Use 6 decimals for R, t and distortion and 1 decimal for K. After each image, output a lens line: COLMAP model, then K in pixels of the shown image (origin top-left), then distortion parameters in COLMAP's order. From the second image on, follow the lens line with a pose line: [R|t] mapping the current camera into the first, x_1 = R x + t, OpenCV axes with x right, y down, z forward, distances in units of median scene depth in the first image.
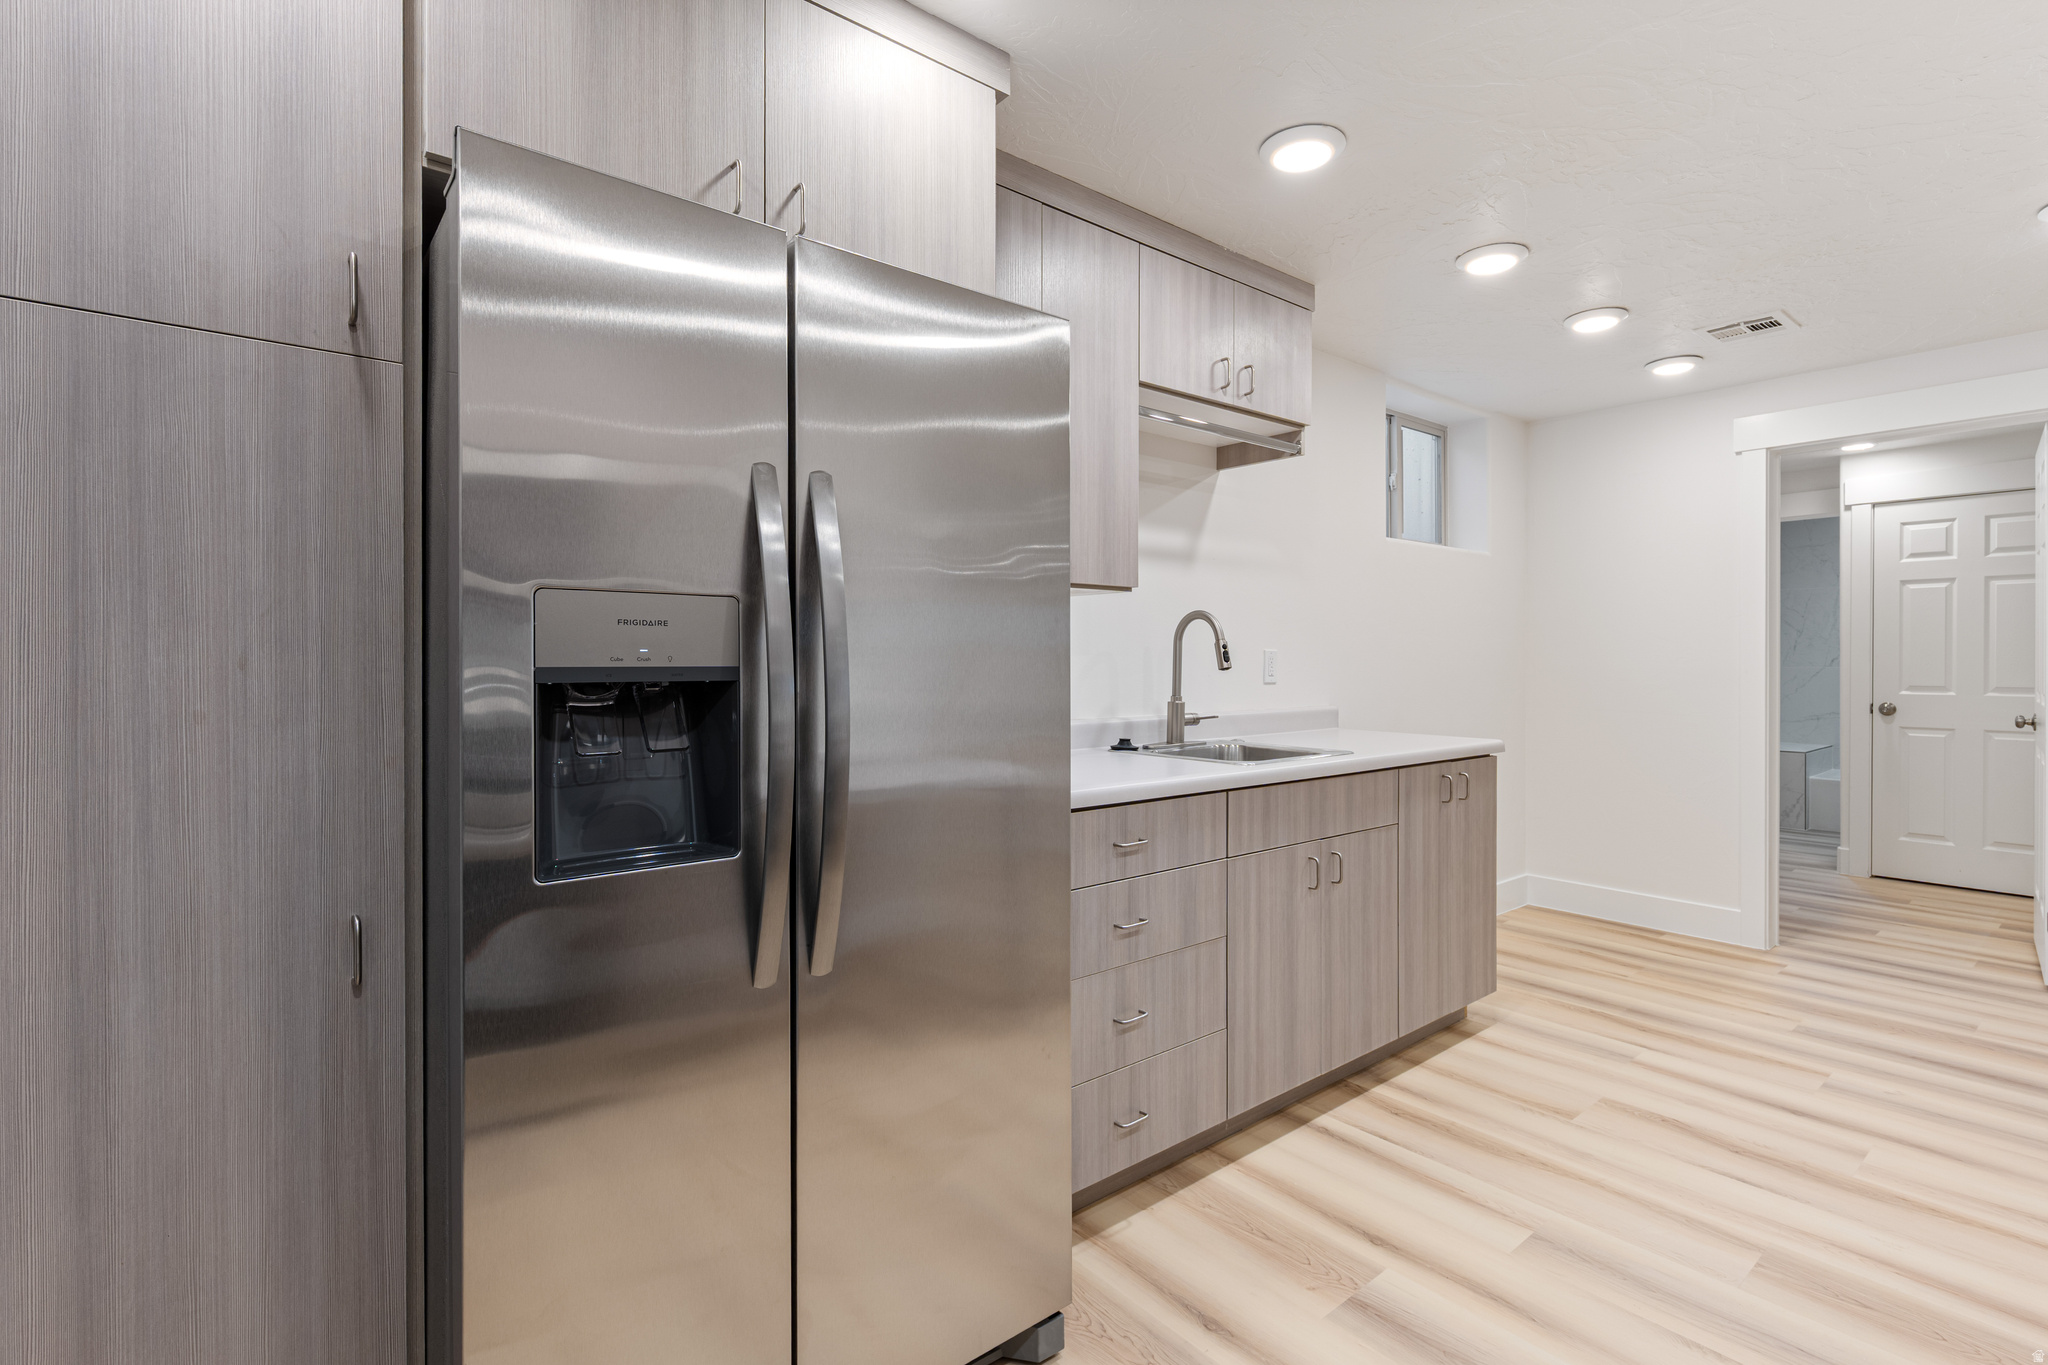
lens RADIAL K [[941.1, 0, 1037.5], [0, 941.1, 670.3], [0, 0, 1]] dist [0.000152, -0.000283]
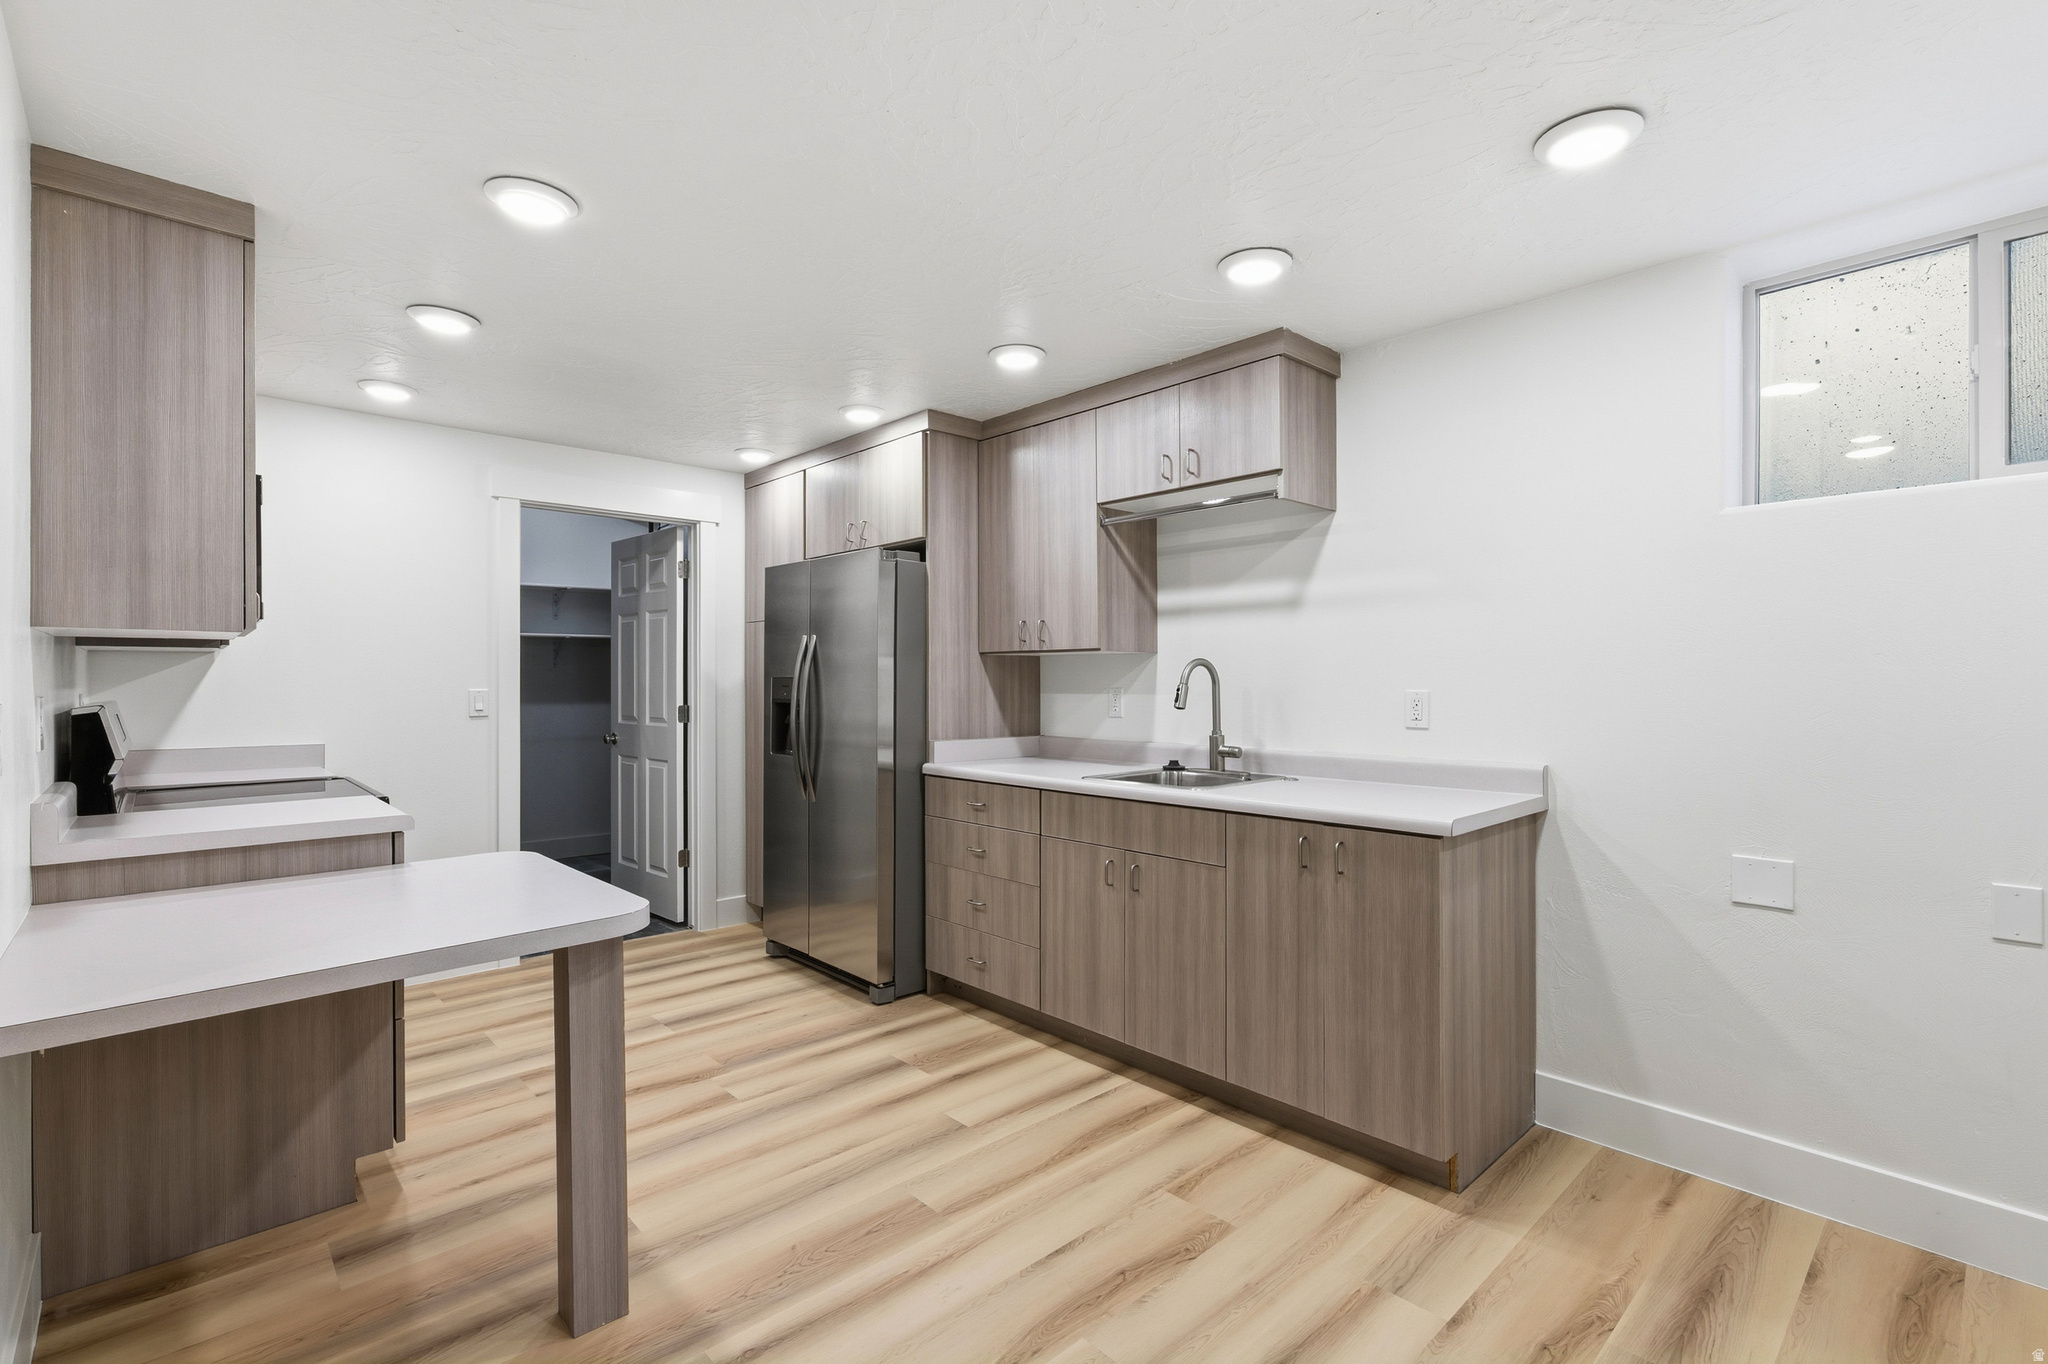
lens RADIAL K [[941.1, 0, 1031.1], [0, 941.1, 685.8], [0, 0, 1]] dist [0.000152, -0.000283]
pose [[0.062235, 0.007762, -0.998031, 1.535159], [-0.004712, 0.999961, 0.007483, -0.043103], [0.998050, 0.004237, 0.062269, 0.814619]]
